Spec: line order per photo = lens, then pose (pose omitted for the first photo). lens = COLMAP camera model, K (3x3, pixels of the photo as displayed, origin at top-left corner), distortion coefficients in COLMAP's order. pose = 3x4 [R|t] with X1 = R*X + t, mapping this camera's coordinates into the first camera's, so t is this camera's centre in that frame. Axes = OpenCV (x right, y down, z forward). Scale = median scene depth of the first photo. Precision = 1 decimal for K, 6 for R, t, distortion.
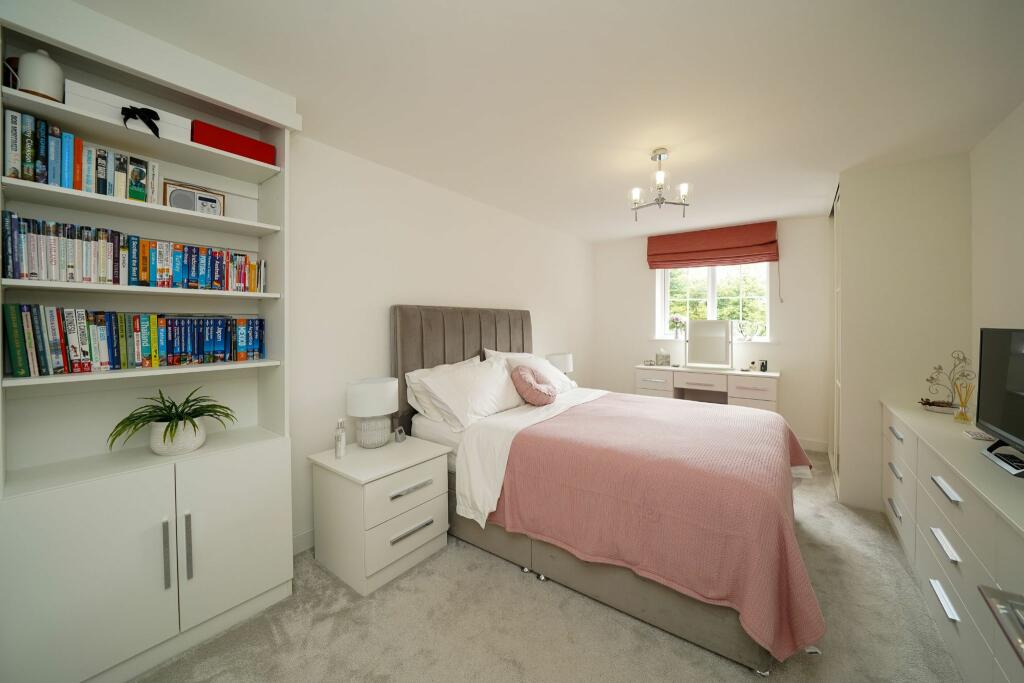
lens RADIAL K [[363.3, 0, 512.8], [0, 363.3, 329.7], [0, 0, 1]] dist [-0.000727, -0.000168]
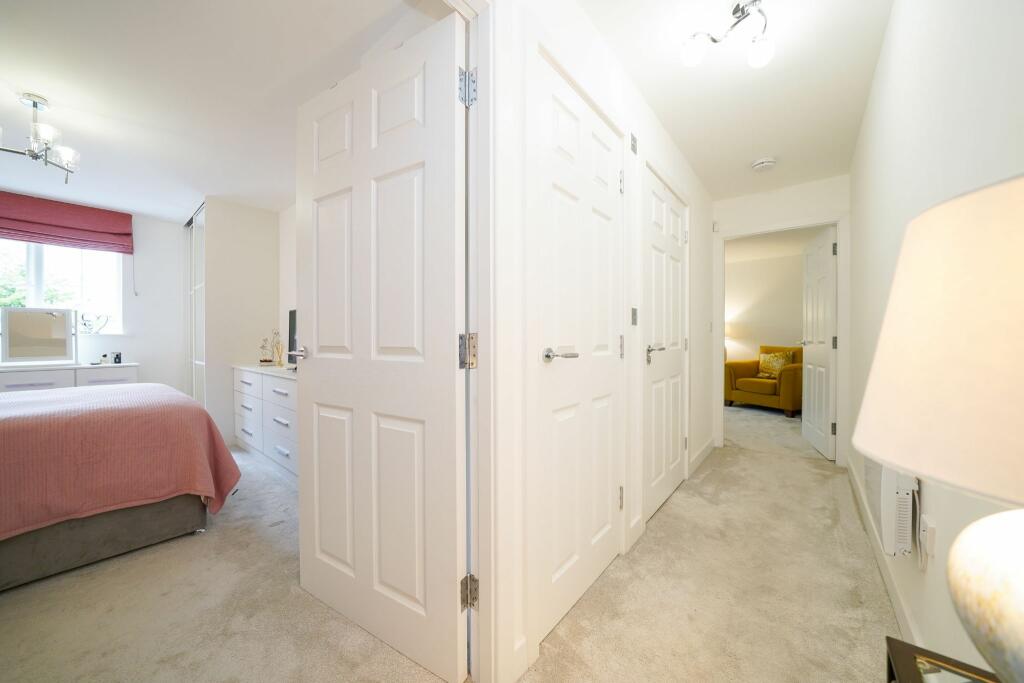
lens RADIAL K [[363.3, 0, 512.8], [0, 363.3, 329.7], [0, 0, 1]] dist [-0.000727, -0.000168]
pose [[0.049755, 0.013463, 0.998671, -0.232889], [0.025020, 0.999579, -0.014722, 0.065119], [-0.998448, 0.025719, 0.049397, -0.109963]]
